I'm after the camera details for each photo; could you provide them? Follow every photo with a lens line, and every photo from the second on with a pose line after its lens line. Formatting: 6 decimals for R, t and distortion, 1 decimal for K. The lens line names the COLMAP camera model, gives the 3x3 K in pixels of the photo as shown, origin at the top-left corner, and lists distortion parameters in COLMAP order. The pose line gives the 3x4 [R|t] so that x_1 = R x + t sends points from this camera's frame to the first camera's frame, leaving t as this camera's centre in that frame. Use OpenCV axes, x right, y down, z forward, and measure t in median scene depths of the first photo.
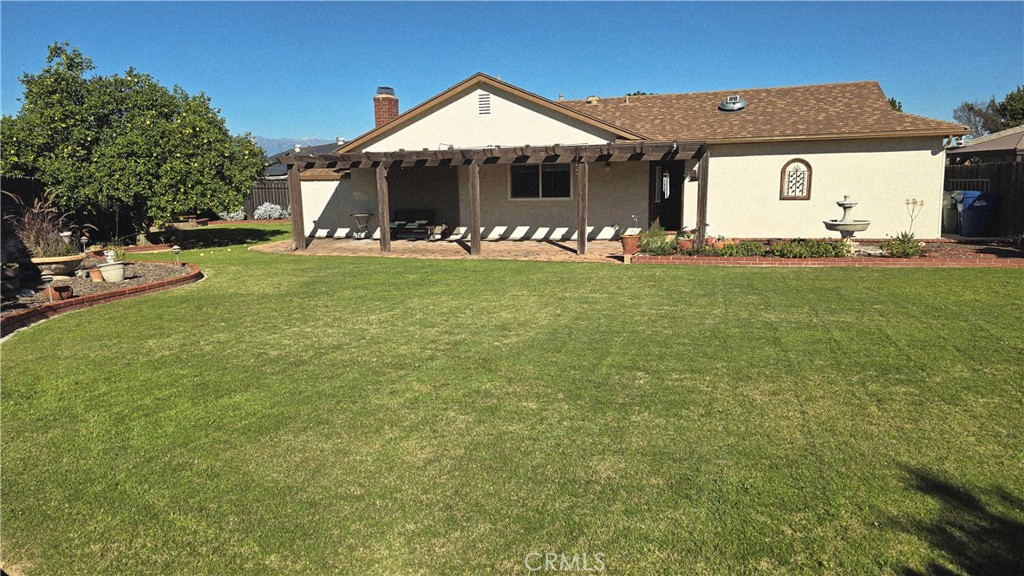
lens RADIAL K [[664.9, 0, 515.3], [0, 664.9, 285.5], [0, 0, 1]] dist [0.011912, 0.000717]
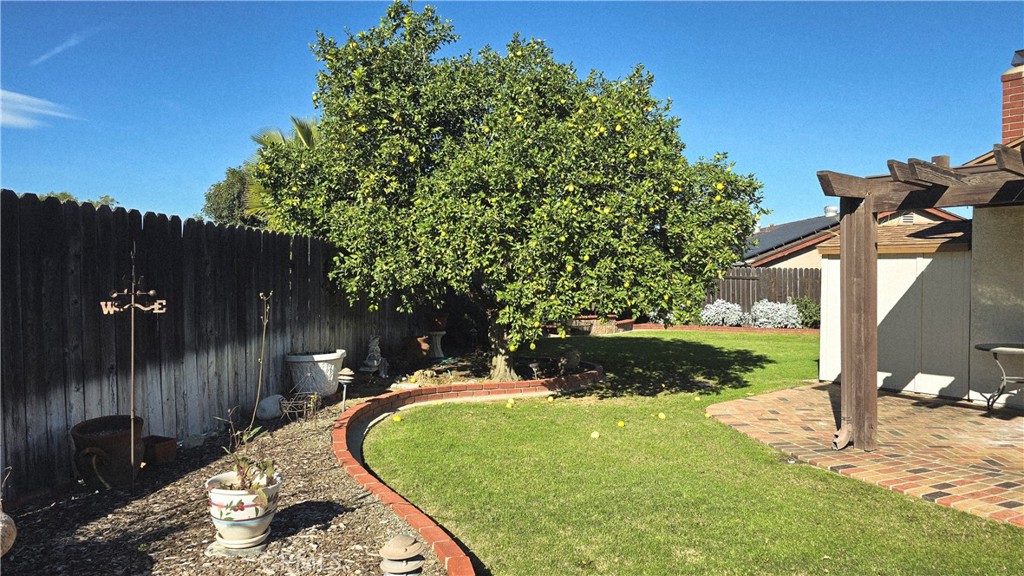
lens RADIAL K [[664.9, 0, 514.1], [0, 664.9, 287.1], [0, 0, 1]] dist [0.011912, 0.000717]
pose [[0.811705, 0.033709, -0.583094, -0.276891], [-0.114425, 0.988165, -0.102162, -0.082220], [0.572749, 0.149646, 0.805956, 0.630374]]
